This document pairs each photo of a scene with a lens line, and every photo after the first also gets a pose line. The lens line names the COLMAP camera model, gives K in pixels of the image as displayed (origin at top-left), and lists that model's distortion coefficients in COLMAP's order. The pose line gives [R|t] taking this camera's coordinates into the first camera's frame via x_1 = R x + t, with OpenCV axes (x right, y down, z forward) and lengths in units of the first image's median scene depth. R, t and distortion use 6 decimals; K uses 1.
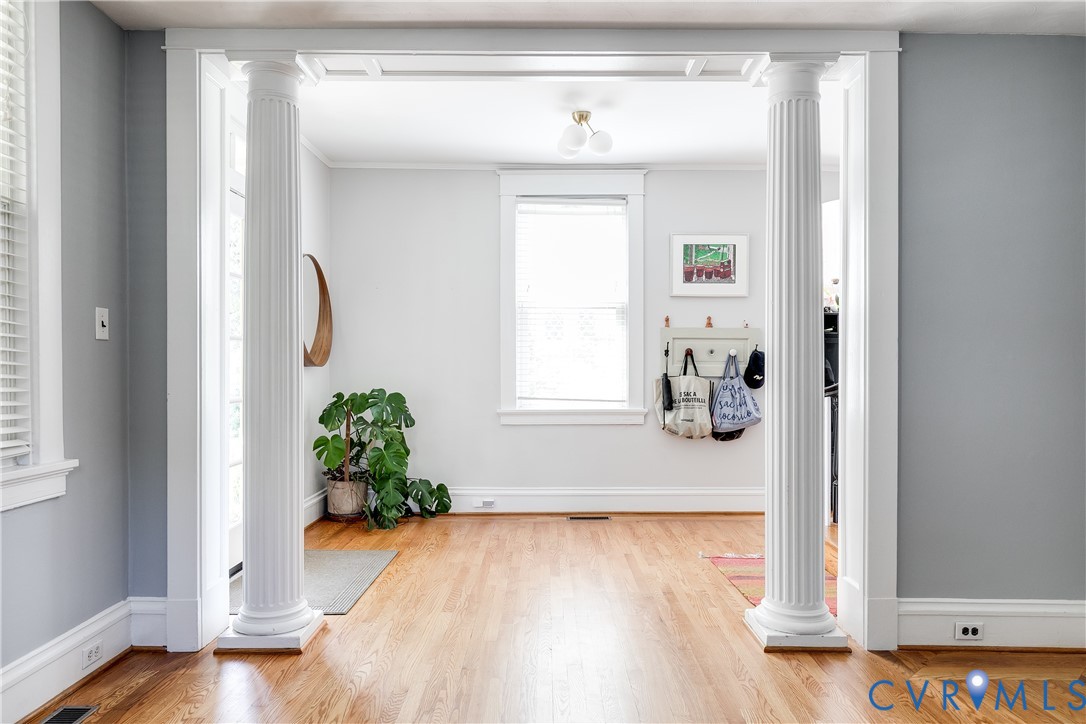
lens RADIAL K [[727.4, 0, 550.7], [0, 727.4, 361.9], [0, 0, 1]] dist [-0.000294, -0.000637]
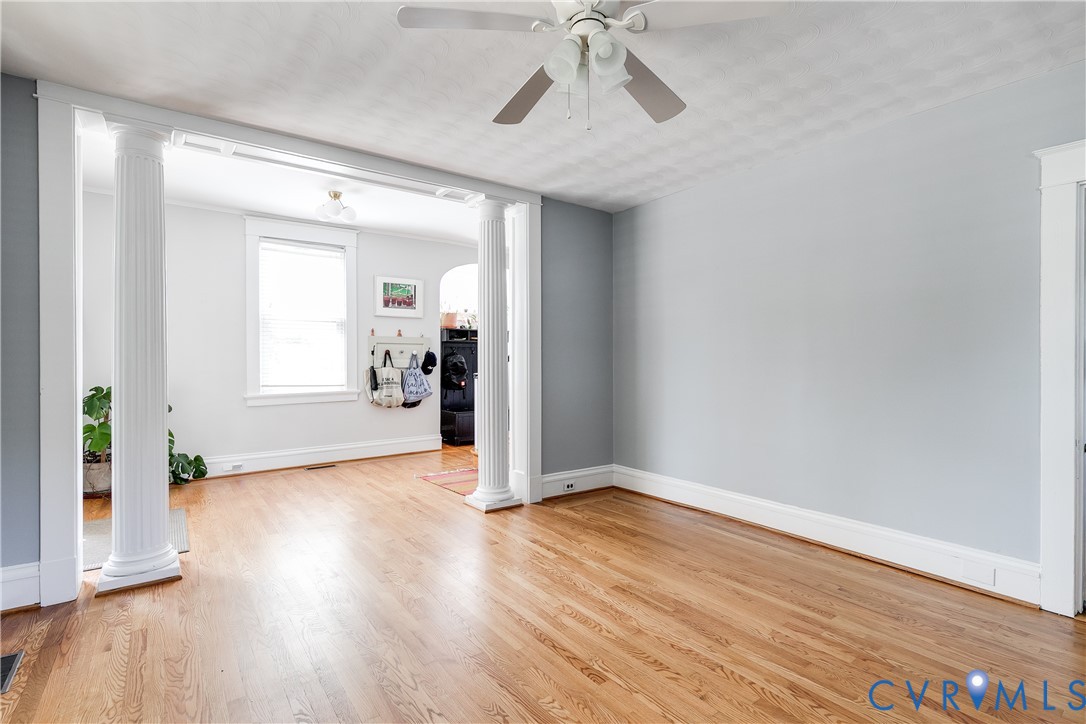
lens RADIAL K [[512.9, 0, 541.6], [0, 512.9, 357.1], [0, 0, 1]] dist [0.011009, -0.000387]
pose [[0.811999, -0.004150, 0.583643, -0.187011], [0.004510, 0.999989, 0.000836, -0.002688], [-0.583641, 0.001954, 0.812010, -0.084329]]
